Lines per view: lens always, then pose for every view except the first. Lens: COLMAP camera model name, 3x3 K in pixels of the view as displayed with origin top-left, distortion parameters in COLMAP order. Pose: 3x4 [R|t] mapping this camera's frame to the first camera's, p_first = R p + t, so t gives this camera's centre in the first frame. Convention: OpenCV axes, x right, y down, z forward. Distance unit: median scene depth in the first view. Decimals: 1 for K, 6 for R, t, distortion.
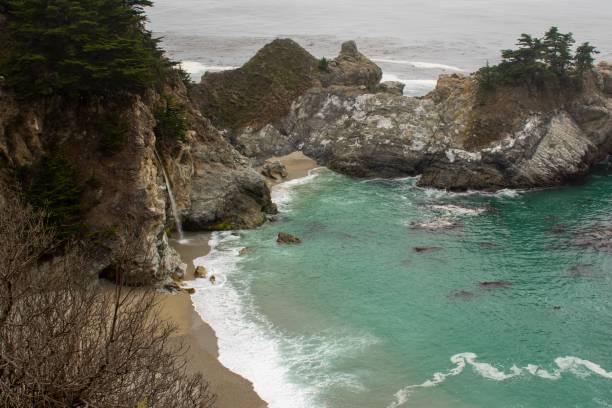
lens RADIAL K [[858.8, 0, 311.7], [0, 858.8, 204.8], [0, 0, 1]] dist [-0.025575, 0.000000]
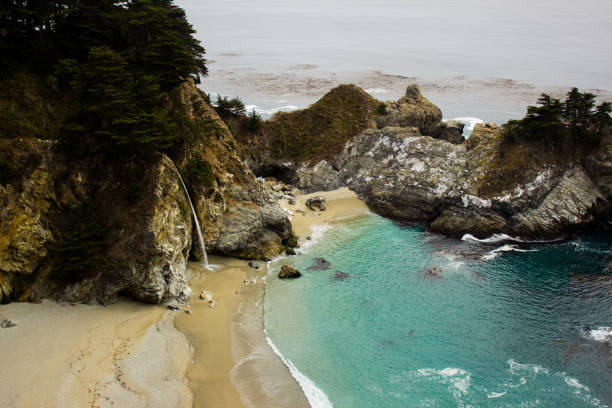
lens RADIAL K [[814.4, 0, 310.5], [0, 814.4, 205.5], [0, 0, 1]] dist [-0.049013, 0.000000]
pose [[0.971829, 0.063164, -0.227067, 0.208289], [-0.057365, 0.997839, 0.032055, -0.074299], [0.228601, -0.018127, 0.973351, -0.091659]]
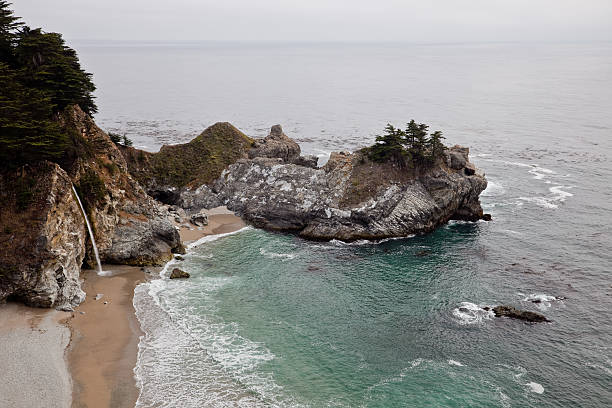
lens RADIAL K [[615.6, 0, 304.2], [0, 615.6, 203.4], [0, 0, 1]] dist [0.044768, 0.000000]
pose [[0.999091, 0.029268, -0.030989, 0.154028], [-0.030881, 0.998121, -0.052931, -0.019867], [0.029382, 0.053840, 0.998117, 0.038378]]
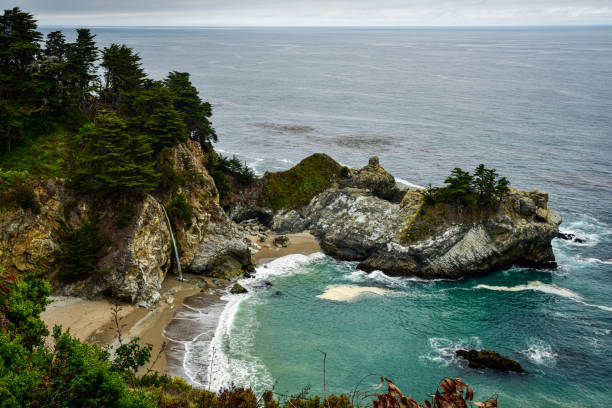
lens RADIAL K [[676.5, 0, 303.8], [0, 676.5, 208.9], [0, 0, 1]] dist [0.018952, 0.000000]
pose [[0.941016, 0.107601, -0.320798, 0.390206], [-0.122684, 0.992075, -0.027116, -0.072466], [0.315339, 0.064873, 0.946759, -0.147541]]
